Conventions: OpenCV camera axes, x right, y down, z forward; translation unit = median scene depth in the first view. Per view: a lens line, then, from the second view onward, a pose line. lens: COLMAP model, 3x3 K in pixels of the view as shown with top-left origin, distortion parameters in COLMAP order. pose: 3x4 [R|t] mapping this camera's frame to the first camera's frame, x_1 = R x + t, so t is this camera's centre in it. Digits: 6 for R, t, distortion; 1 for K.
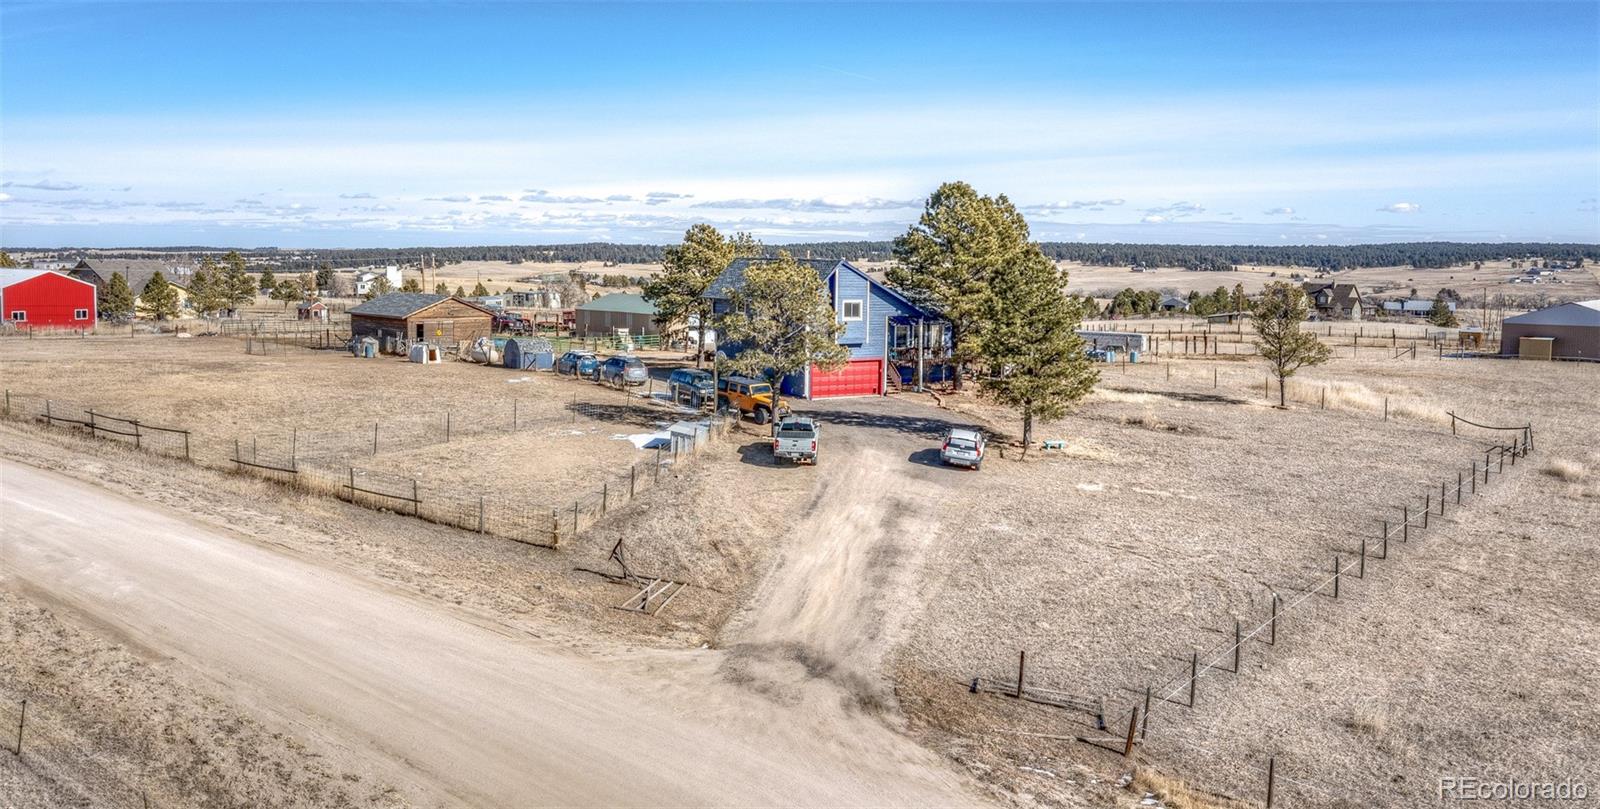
lens RADIAL K [[1288.6, 0, 802.6], [0, 1288.6, 405.9], [0, 0, 1]] dist [0.004351, 0.020541]
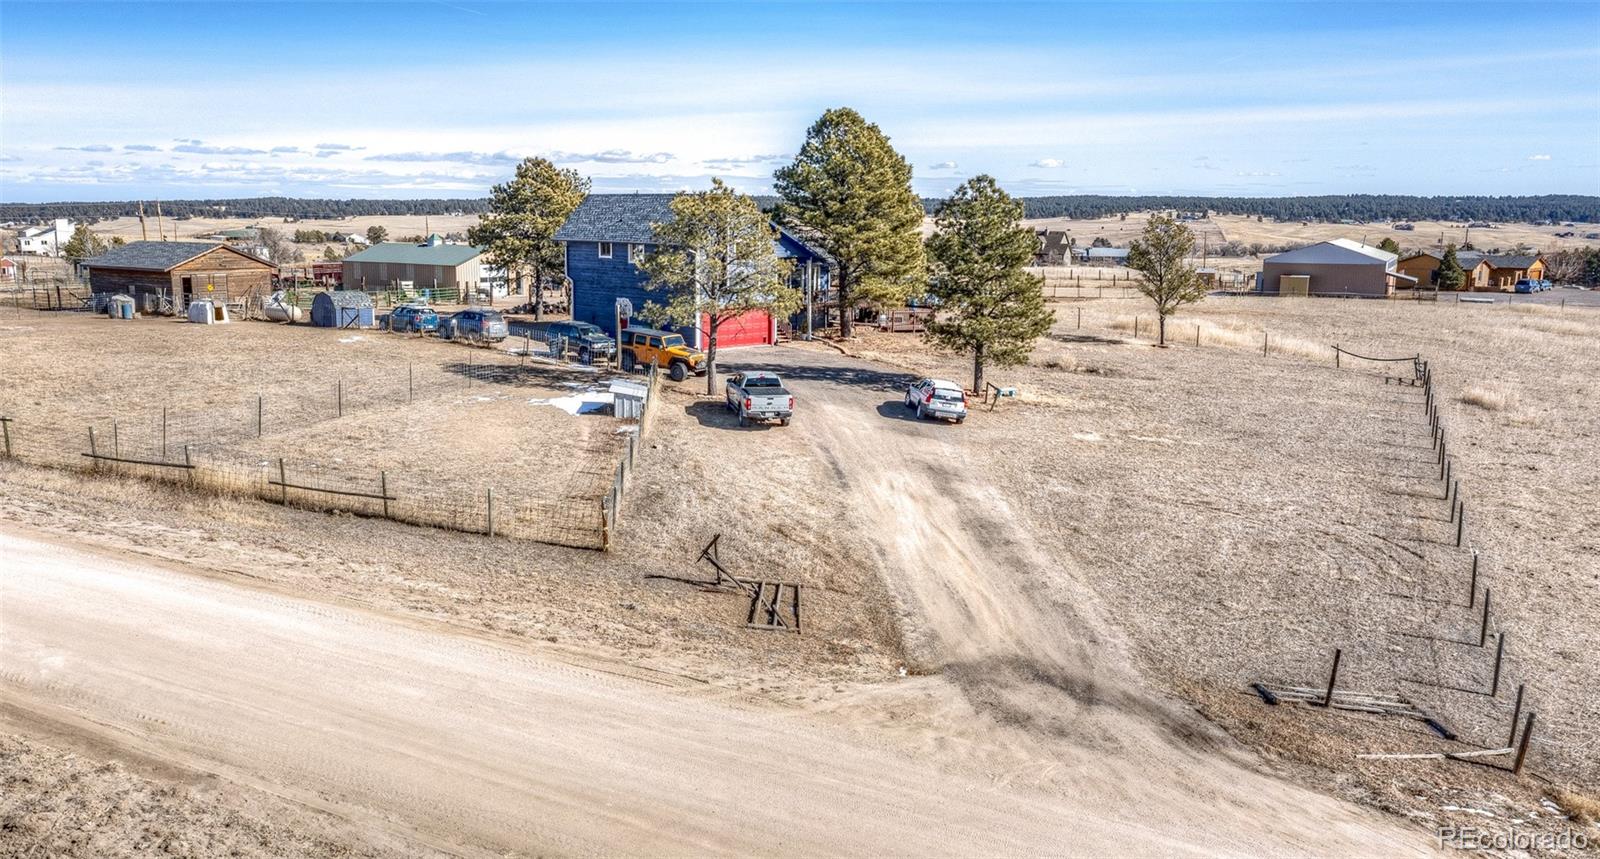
lens RADIAL K [[1267.3, 0, 798.6], [0, 1267.3, 435.8], [0, 0, 1]] dist [-0.004589, 0.031054]
pose [[0.971992, -0.045876, 0.230492, -0.130712], [0.031902, 0.997440, 0.063993, -0.001137], [-0.232838, -0.054847, 0.970968, 0.126909]]
